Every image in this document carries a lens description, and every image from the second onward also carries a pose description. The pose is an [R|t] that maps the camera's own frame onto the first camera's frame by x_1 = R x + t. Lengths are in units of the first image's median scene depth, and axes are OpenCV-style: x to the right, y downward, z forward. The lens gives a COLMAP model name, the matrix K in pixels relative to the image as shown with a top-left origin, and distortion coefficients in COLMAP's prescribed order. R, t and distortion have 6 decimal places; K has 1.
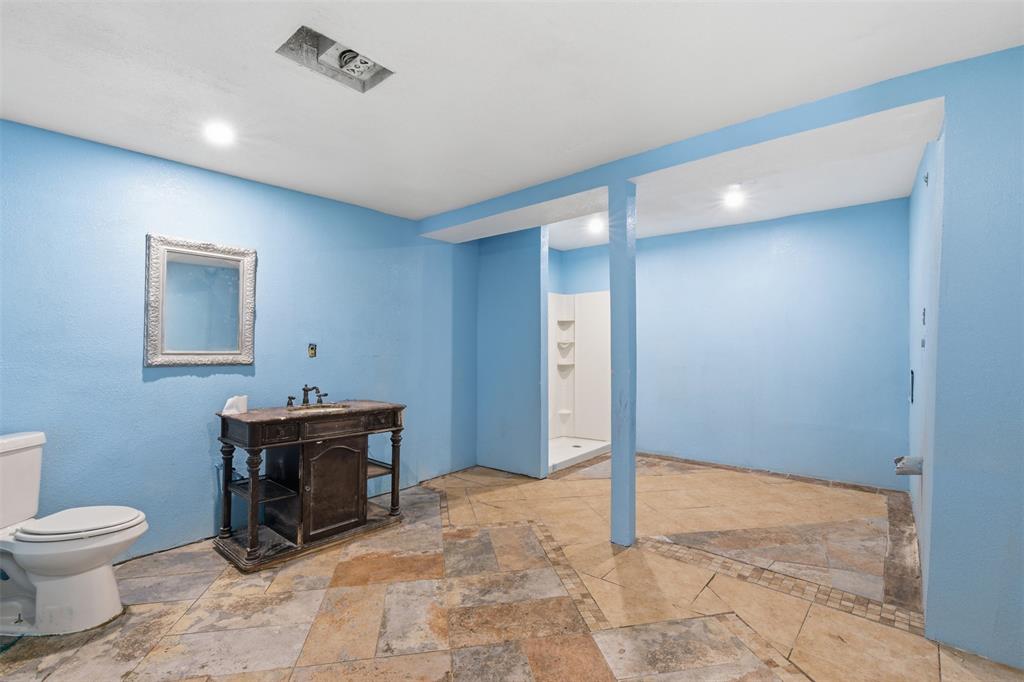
lens RADIAL K [[466.0, 0, 518.0], [0, 466.0, 344.2], [0, 0, 1]] dist [-0.000064, 0.000434]
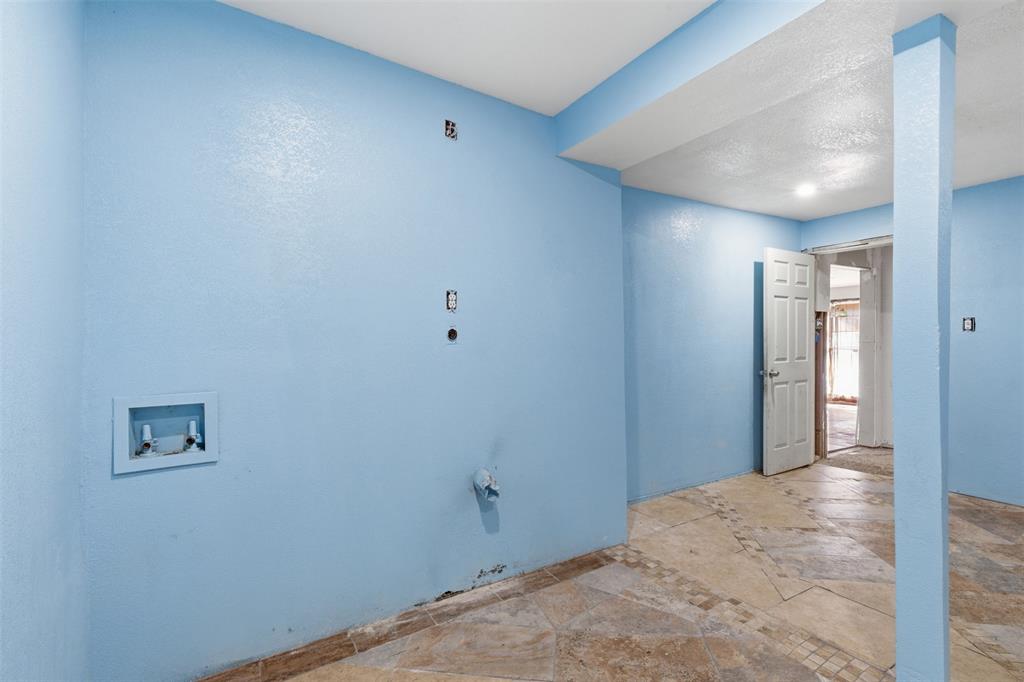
lens RADIAL K [[466.0, 0, 518.0], [0, 466.0, 344.2], [0, 0, 1]] dist [-0.000064, 0.000434]
pose [[-0.945948, 0.000299, 0.324318, 0.564768], [0.003310, 0.999956, 0.008731, 0.007989], [-0.324301, 0.009333, -0.945908, 1.896439]]
